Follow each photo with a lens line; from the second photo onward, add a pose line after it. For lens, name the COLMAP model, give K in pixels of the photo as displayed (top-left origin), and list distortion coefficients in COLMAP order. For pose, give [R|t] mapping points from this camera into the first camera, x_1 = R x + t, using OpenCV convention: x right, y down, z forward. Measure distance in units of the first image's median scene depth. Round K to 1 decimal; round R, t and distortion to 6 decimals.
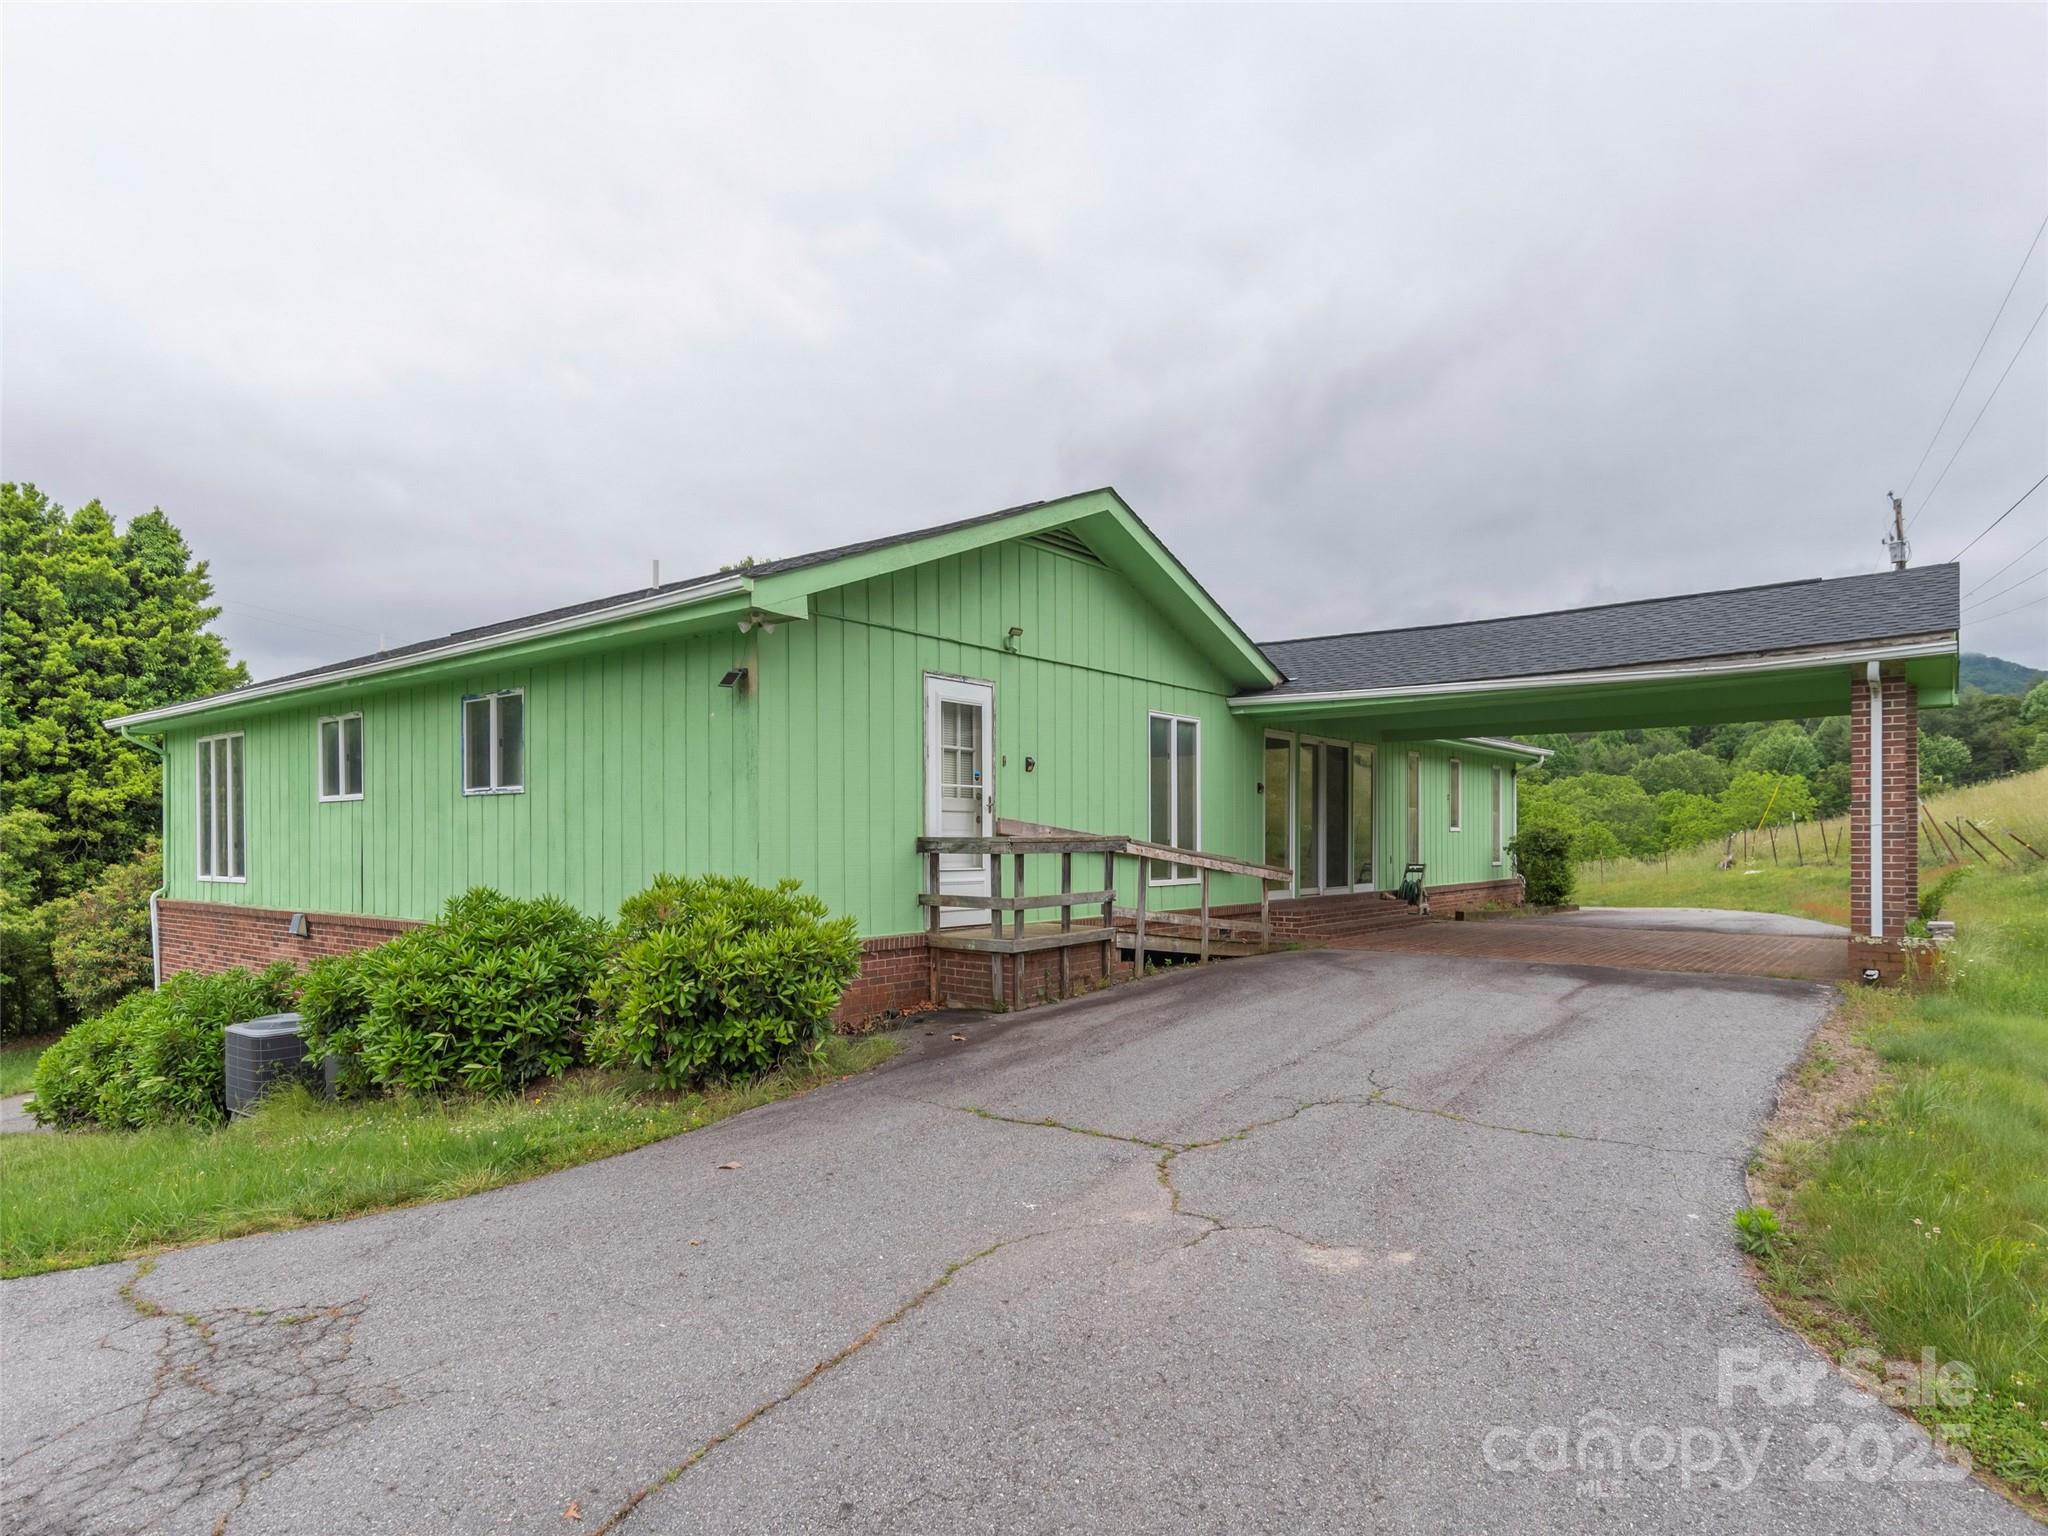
lens RADIAL K [[1143.3, 0, 1020.6], [0, 1143.3, 850.1], [0, 0, 1]] dist [0.001415, -0.000075]
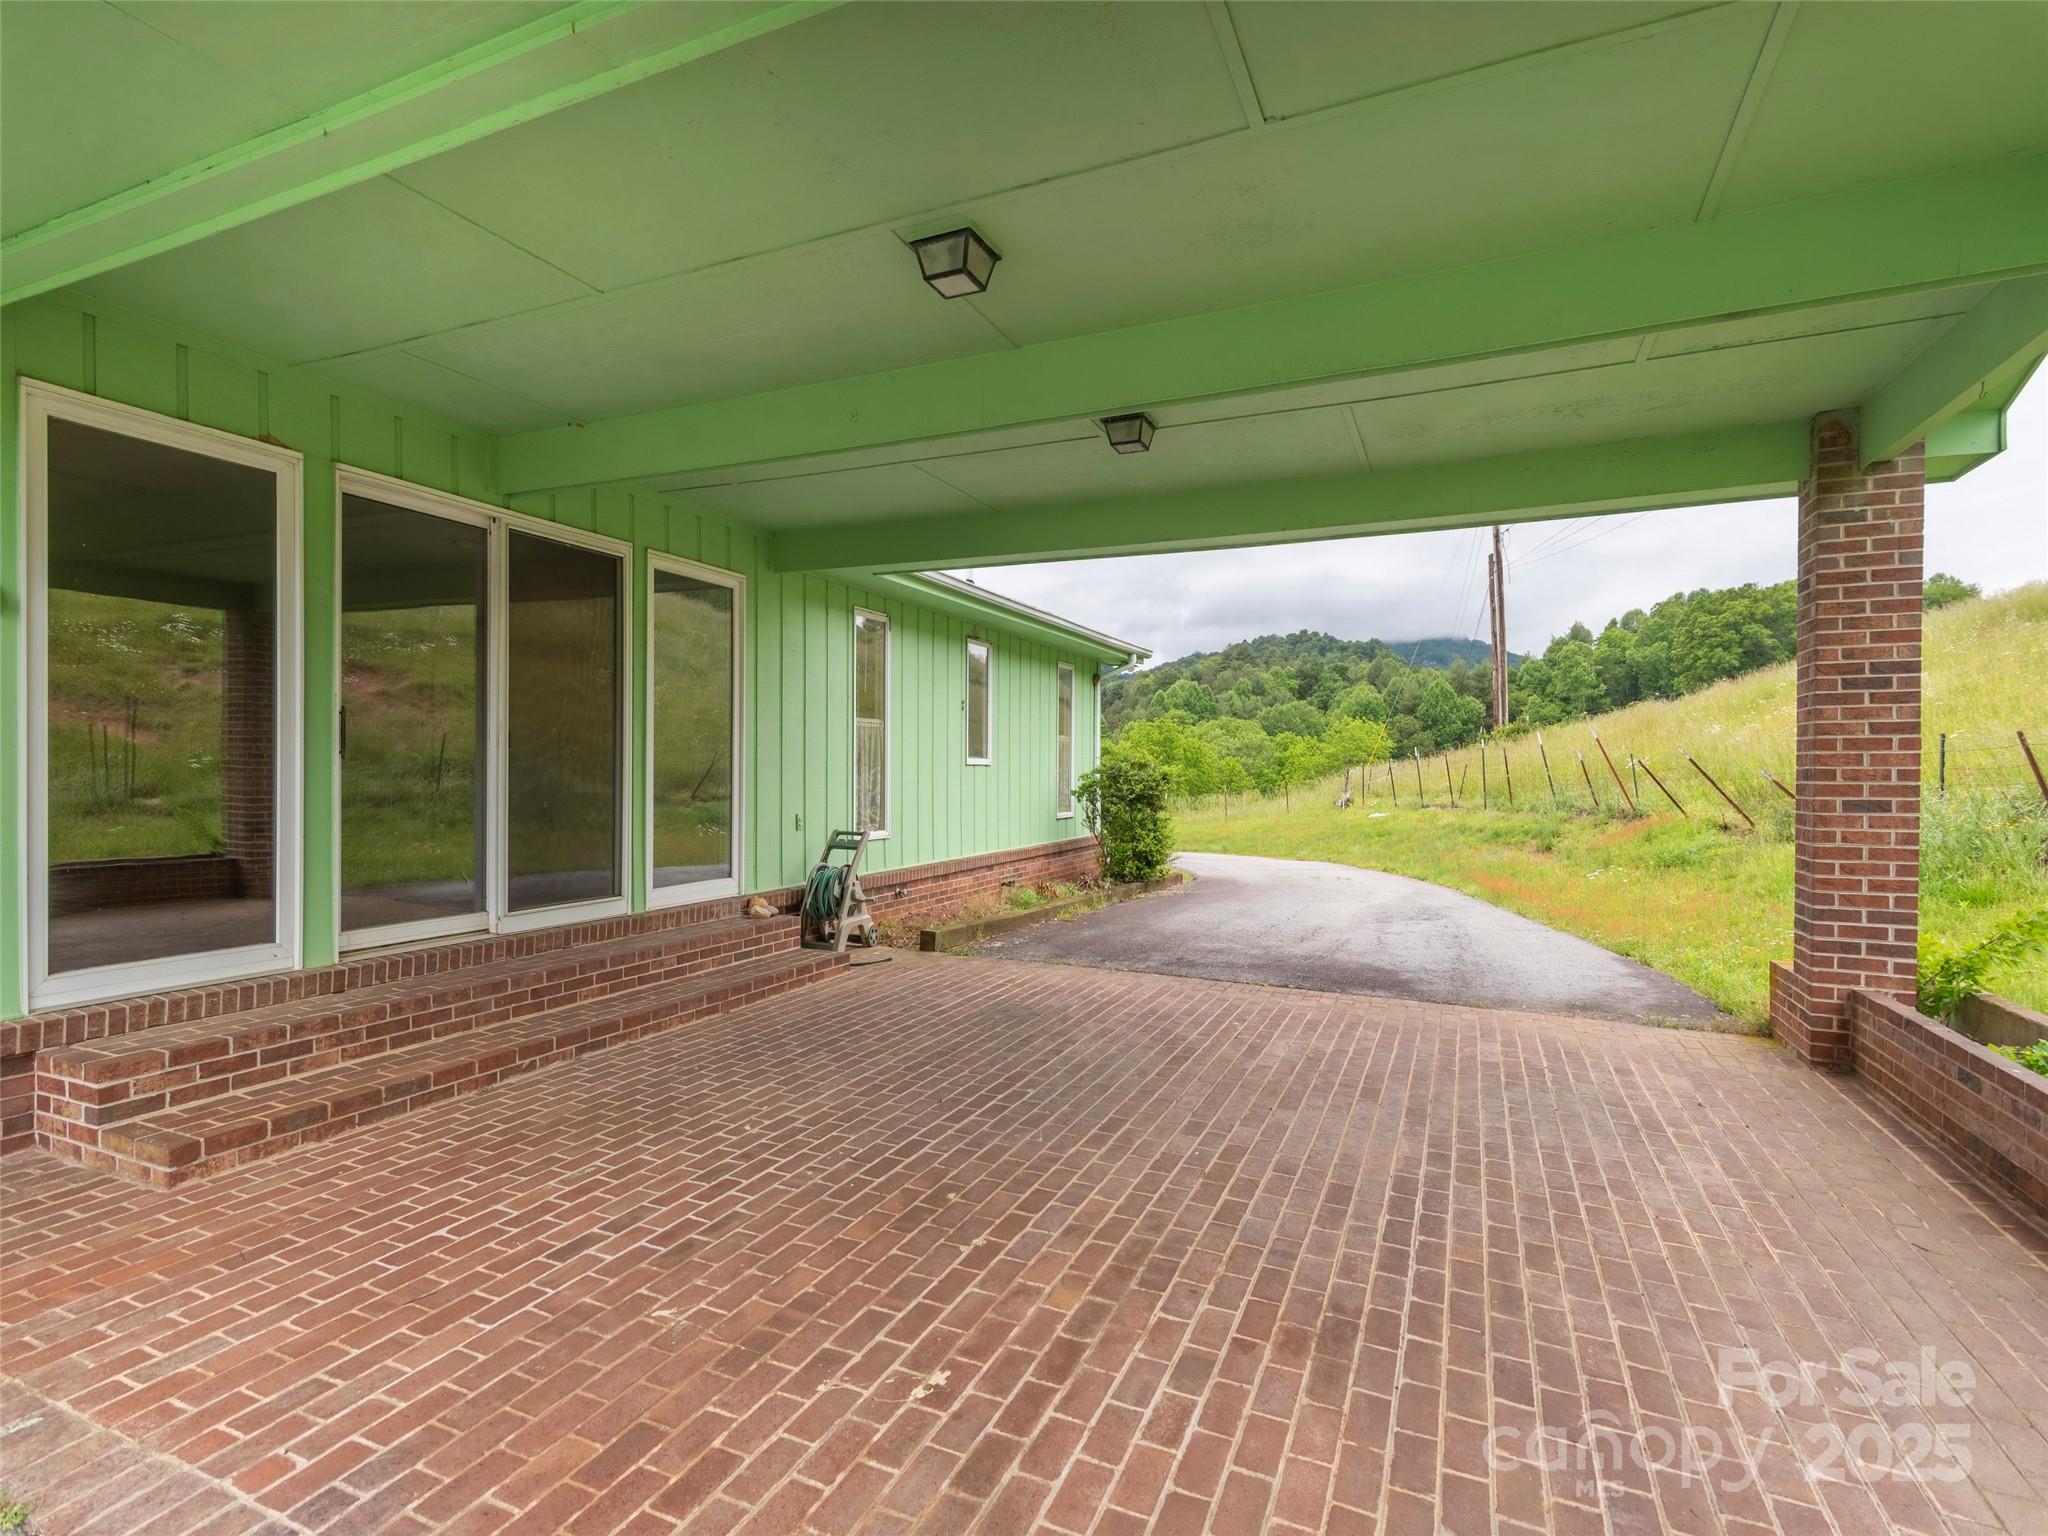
lens RADIAL K [[1001.6, 0, 1024.0], [0, 1001.6, 768.0], [0, 0, 1]] dist [0.000220, 0.000007]
pose [[0.965626, 0.012112, 0.259652, 0.246310], [-0.009943, 0.999904, -0.009665, -0.009570], [-0.259744, 0.006751, 0.965654, 0.455639]]
